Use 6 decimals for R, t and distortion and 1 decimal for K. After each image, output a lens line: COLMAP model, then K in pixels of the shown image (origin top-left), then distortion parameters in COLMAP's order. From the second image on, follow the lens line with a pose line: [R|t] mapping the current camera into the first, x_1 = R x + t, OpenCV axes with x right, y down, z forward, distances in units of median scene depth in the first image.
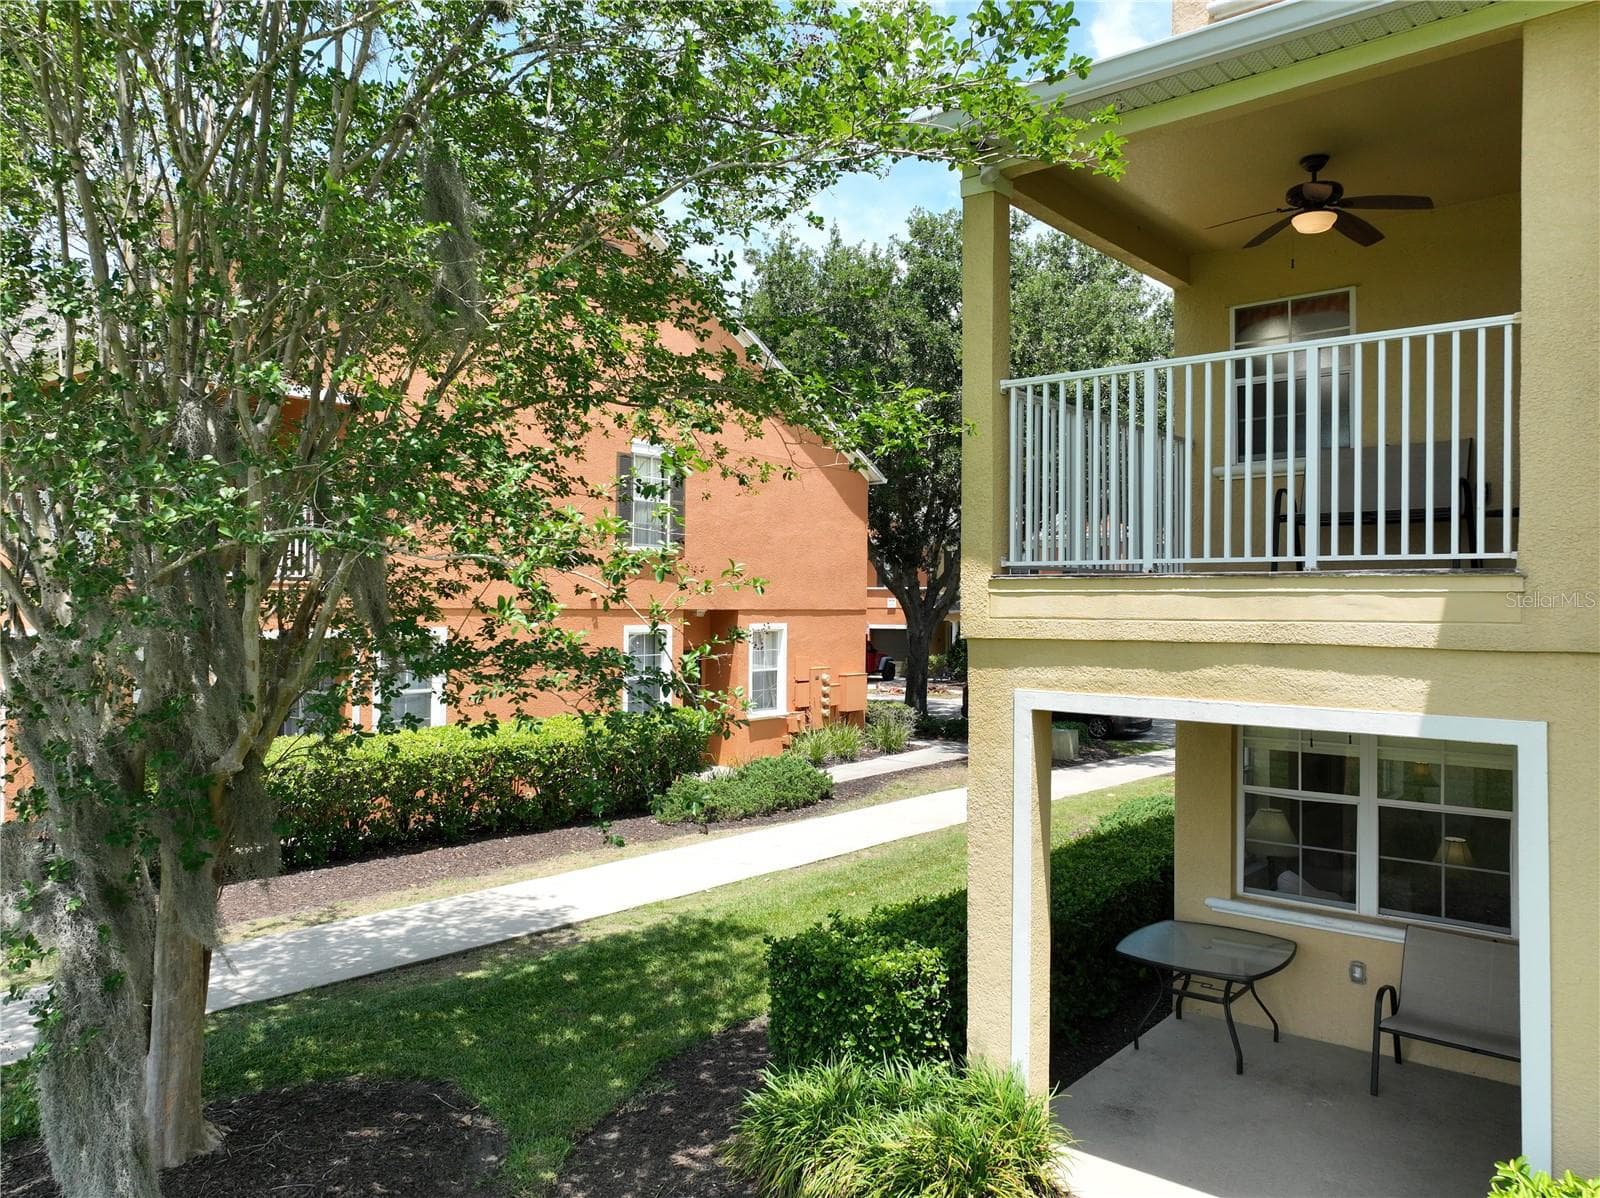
lens RADIAL K [[1113.3, 0, 868.6], [0, 1113.3, 589.8], [0, 0, 1]] dist [-0.010382, -0.001072]
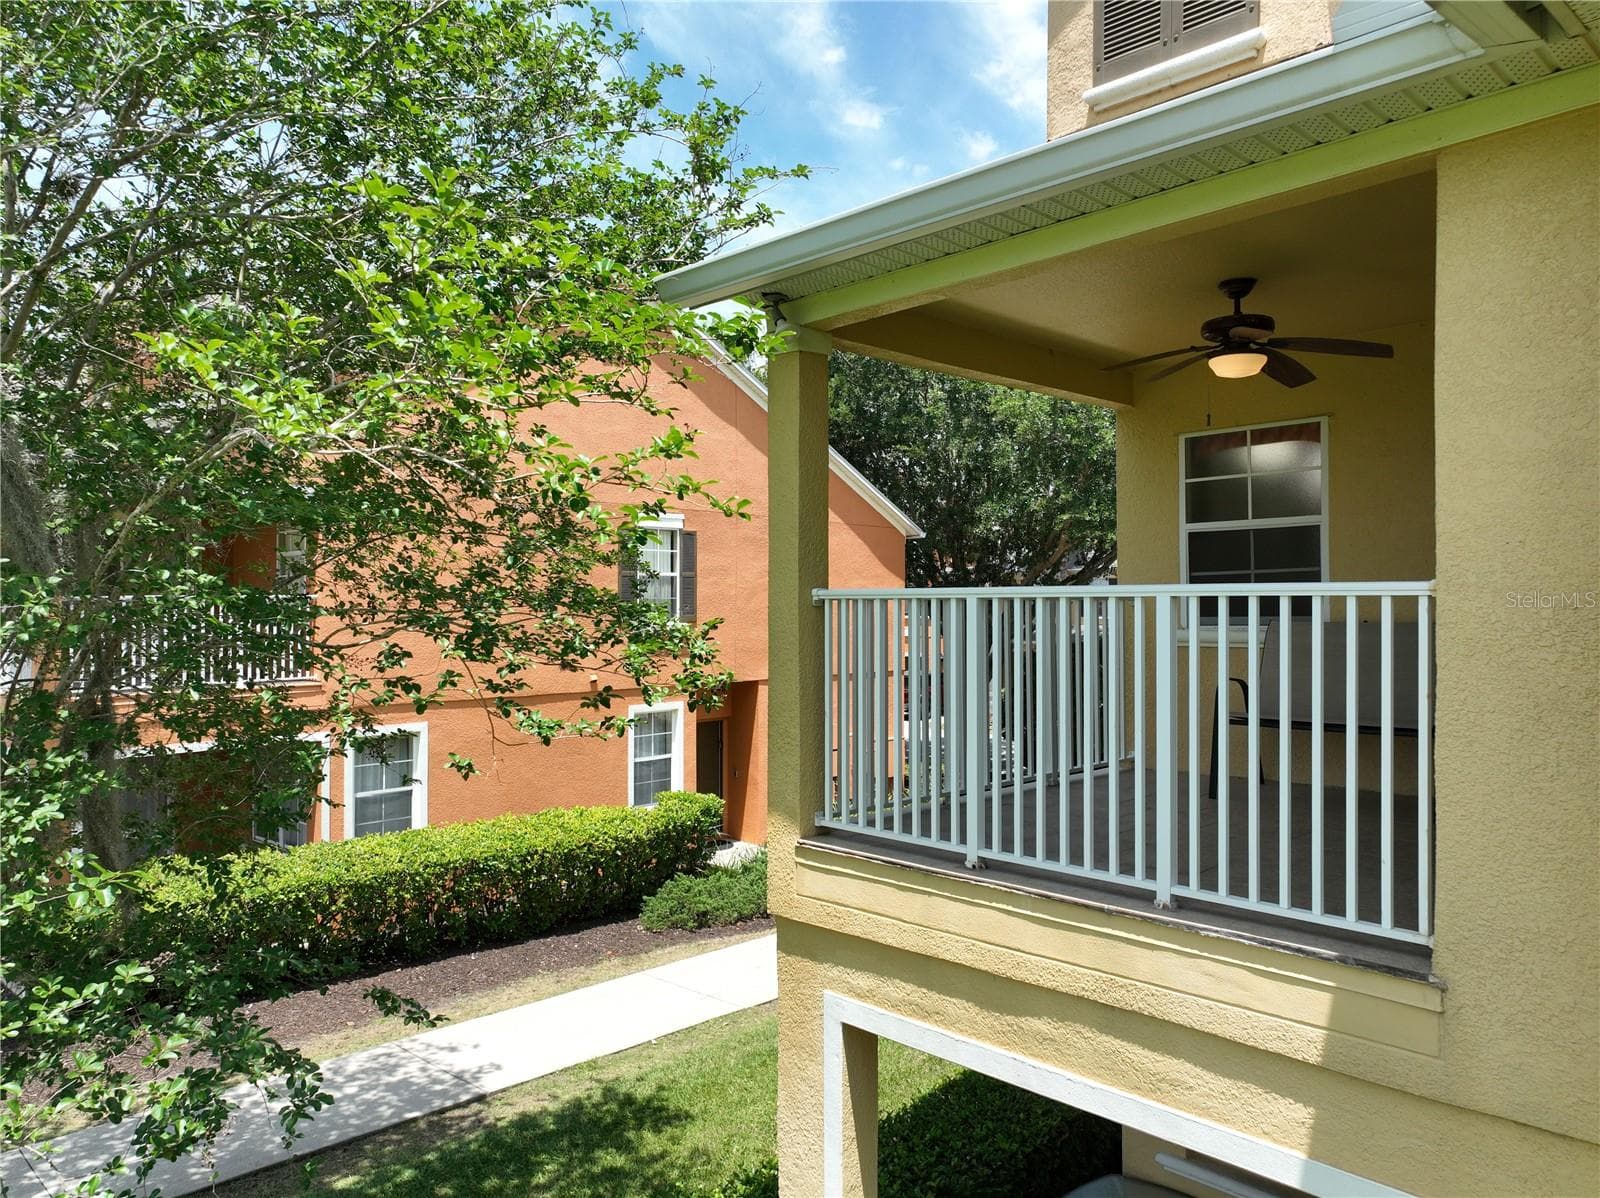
lens RADIAL K [[1082.8, 0, 879.3], [0, 1082.8, 586.2], [0, 0, 1]] dist [0.025299, 0.001881]
pose [[0.995455, -0.007104, -0.094973, 0.186034], [0.006897, 0.999973, -0.002509, -0.146743], [0.094988, 0.001842, 0.995477, 0.184799]]
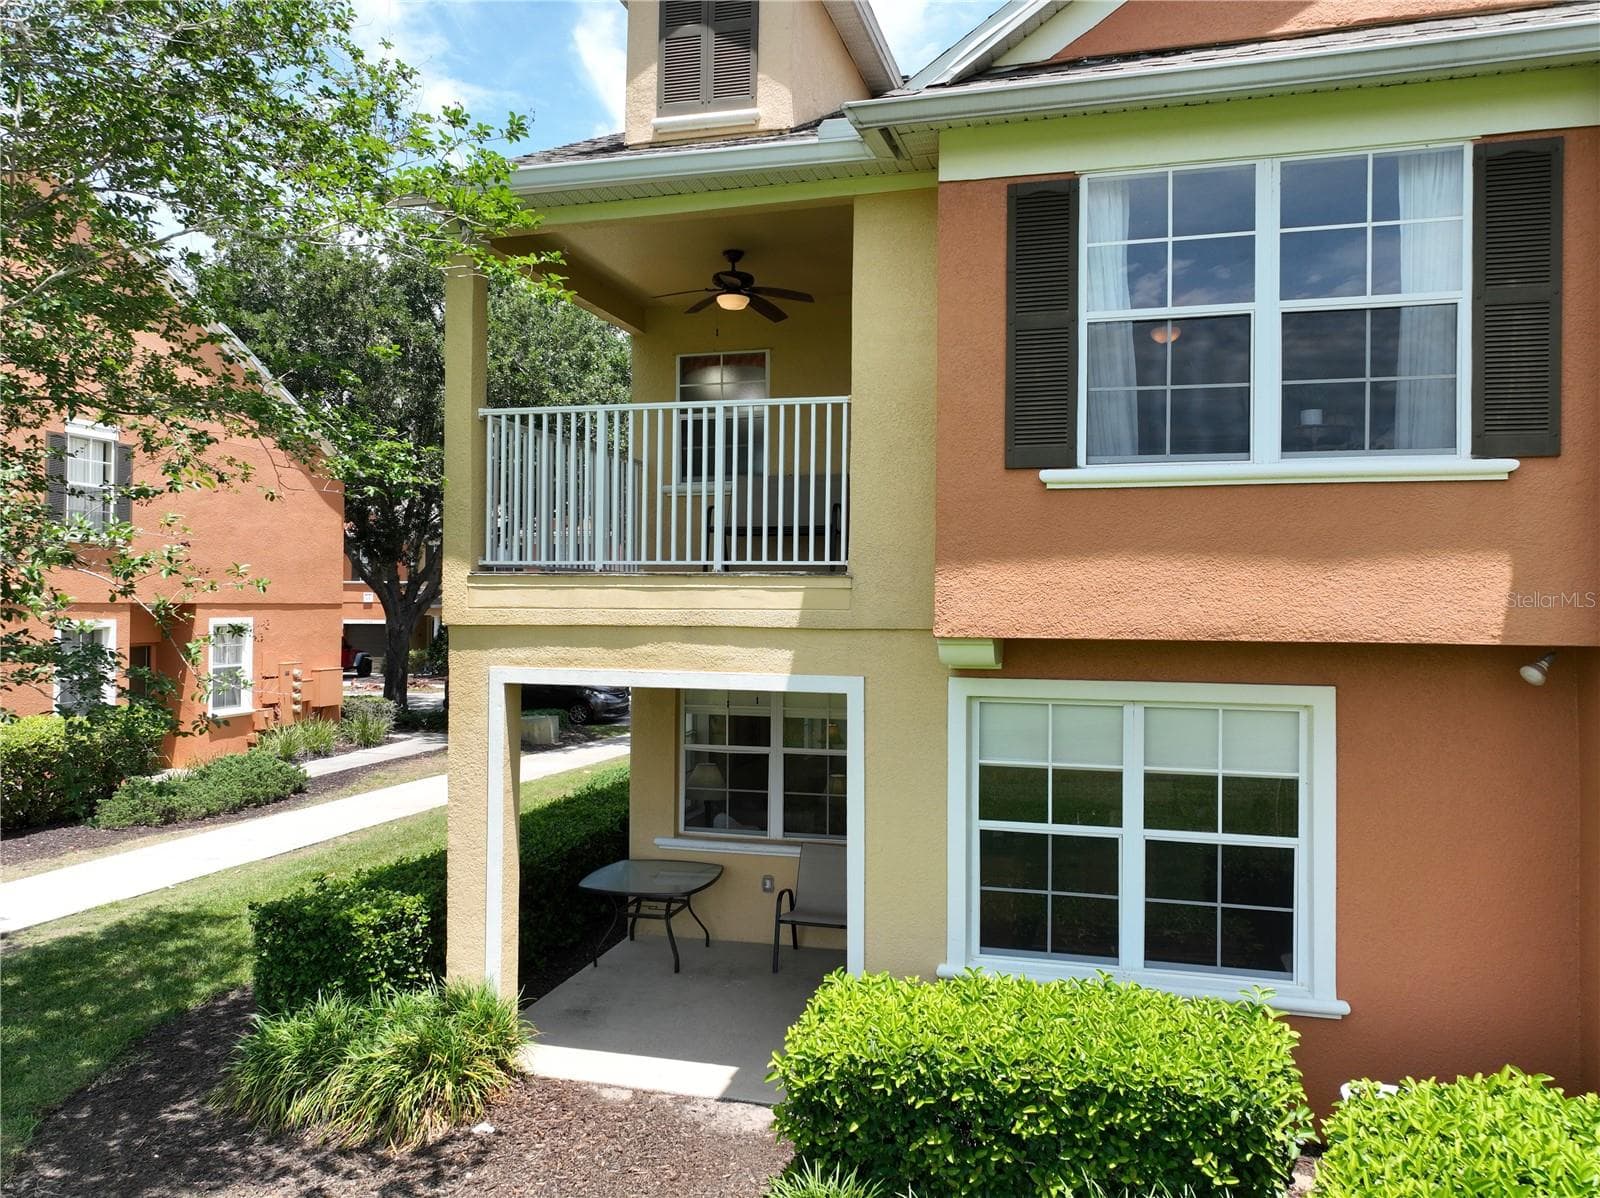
lens RADIAL K [[1087.2, 0, 820.8], [0, 1087.2, 591.9], [0, 0, 1]] dist [0.002187, 0.004143]
pose [[0.914413, 0.003849, 0.404765, -0.013490], [-0.006393, 0.999967, 0.004933, 0.000054], [-0.404733, -0.007098, 0.914408, -0.167739]]
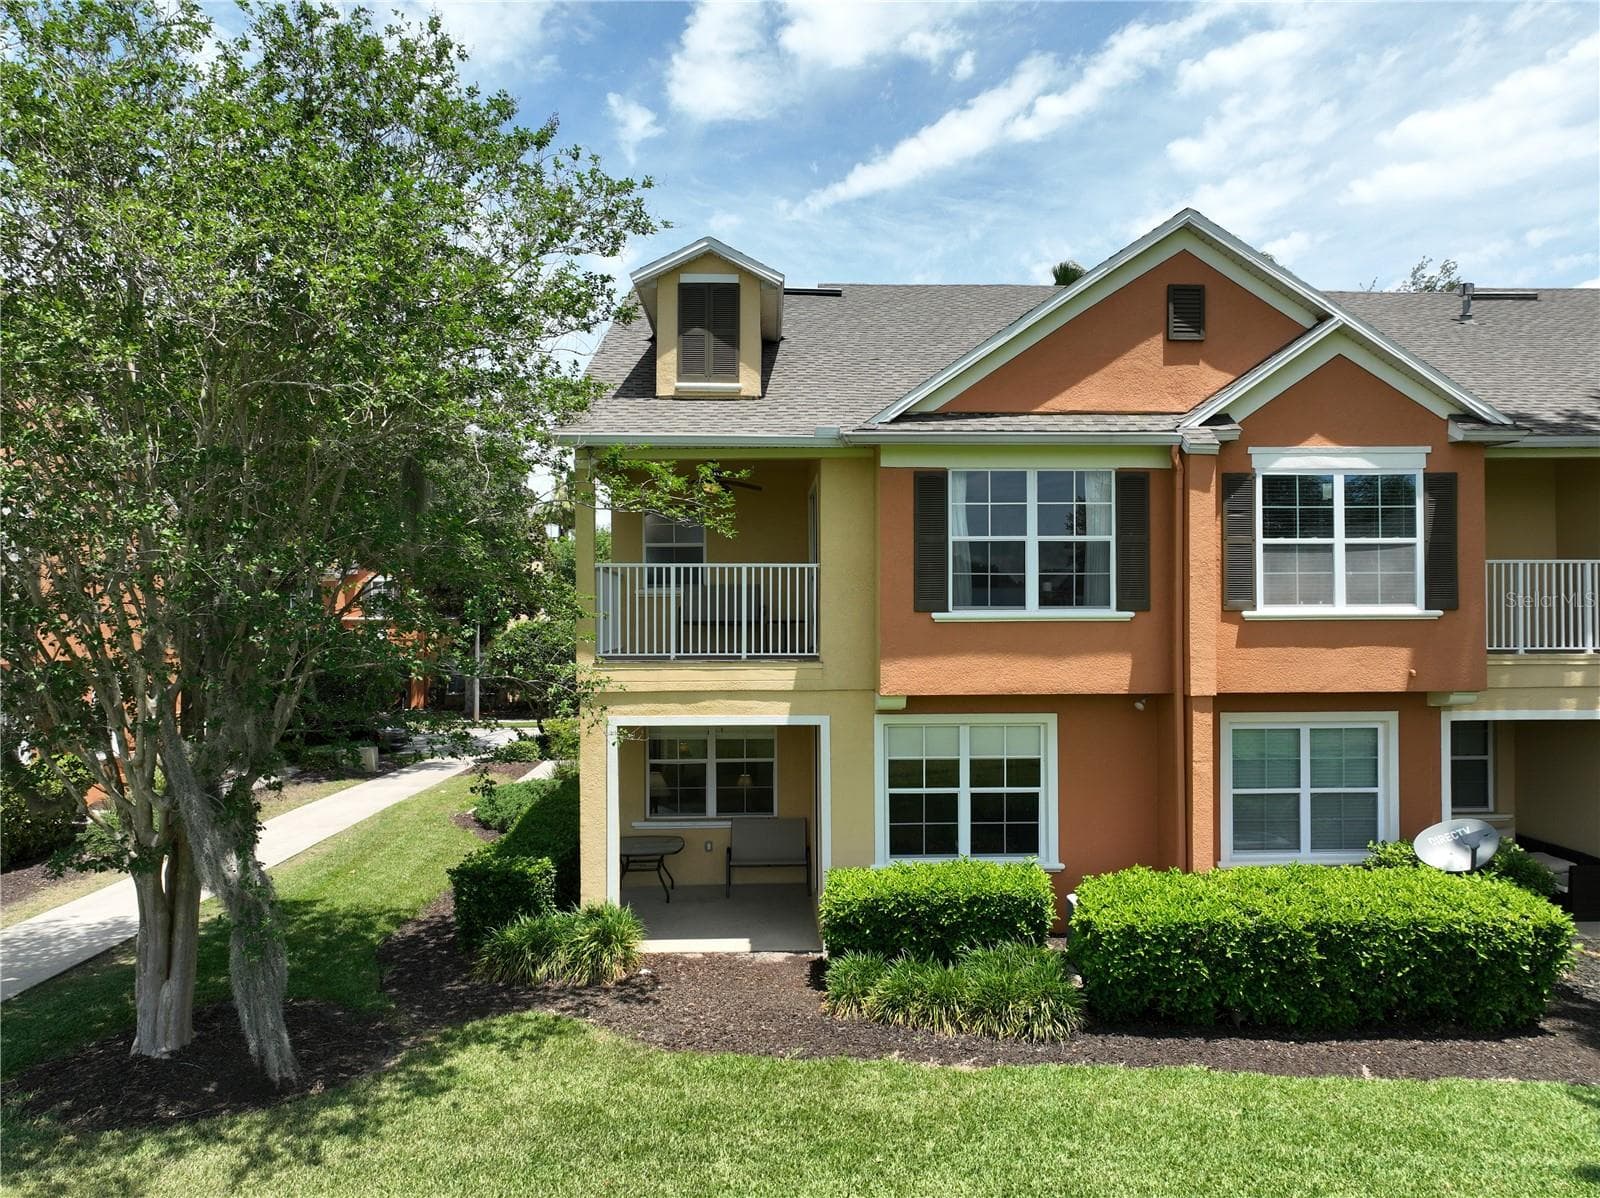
lens RADIAL K [[1062.1, 0, 800.0], [0, 1062.1, 599.0], [0, 0, 1]] dist [-0.005538, 0.020486]
pose [[0.752058, 0.004957, 0.659079, -0.677395], [-0.001706, 0.999983, -0.005574, -0.089072], [-0.659095, 0.003067, 0.752053, -0.535414]]
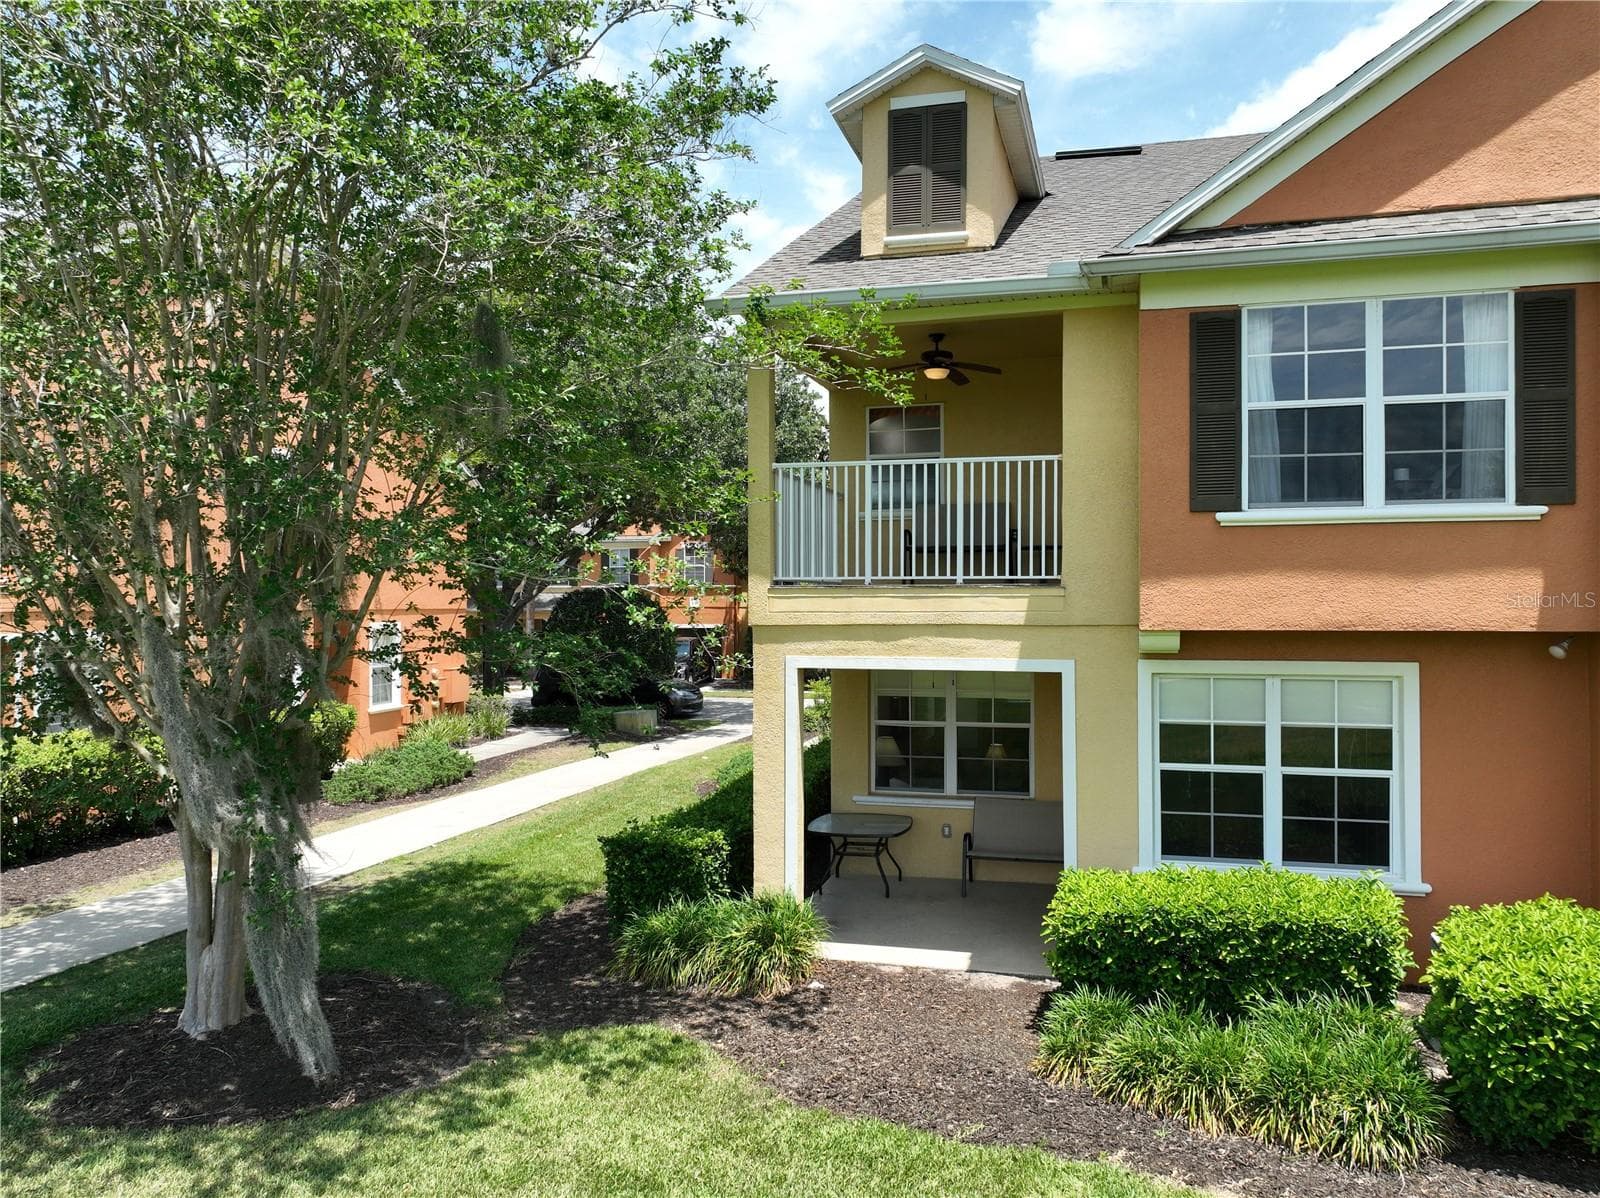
lens RADIAL K [[1102.8, 0, 841.9], [0, 1102.8, 590.4], [0, 0, 1]] dist [-0.007196, 0.021489]
pose [[0.906571, -0.003547, 0.422039, -0.355174], [0.002086, 0.999990, 0.003922, -0.009413], [-0.422049, -0.002675, 0.906569, -0.367366]]
